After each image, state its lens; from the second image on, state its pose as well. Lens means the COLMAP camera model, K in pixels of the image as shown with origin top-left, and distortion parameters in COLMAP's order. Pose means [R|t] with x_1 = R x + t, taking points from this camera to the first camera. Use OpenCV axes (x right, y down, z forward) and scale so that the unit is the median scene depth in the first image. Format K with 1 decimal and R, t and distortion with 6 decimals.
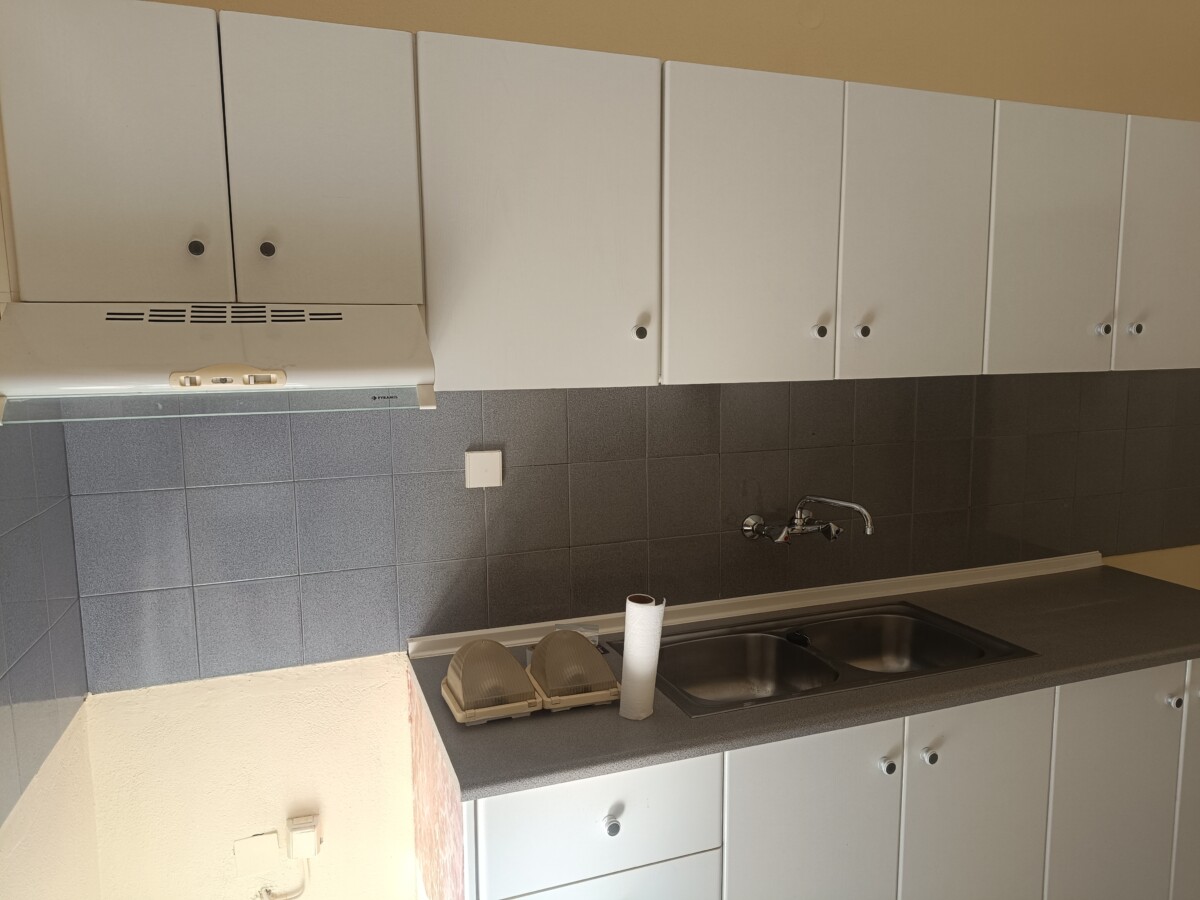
lens RADIAL K [[837.1, 0, 622.3], [0, 837.1, 424.0], [0, 0, 1]] dist [0.042166, -0.044286]
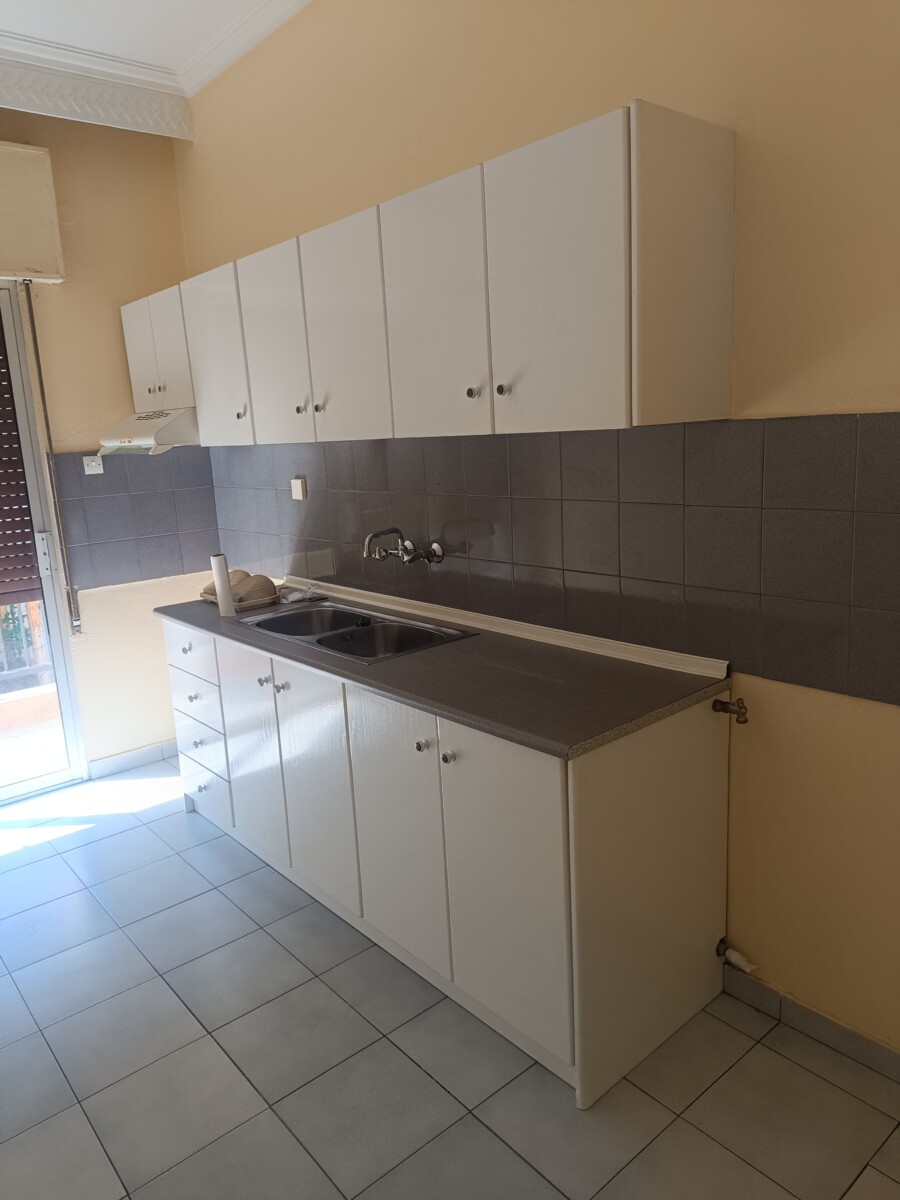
lens RADIAL K [[837.1, 0, 457.1], [0, 837.1, 596.4], [0, 0, 1]] dist [0.042166, -0.044286]
pose [[0.339478, 0.176681, -0.923871, 1.525592], [-0.033222, 0.983840, 0.175942, -0.044286], [0.940027, -0.029035, 0.339862, 0.654675]]
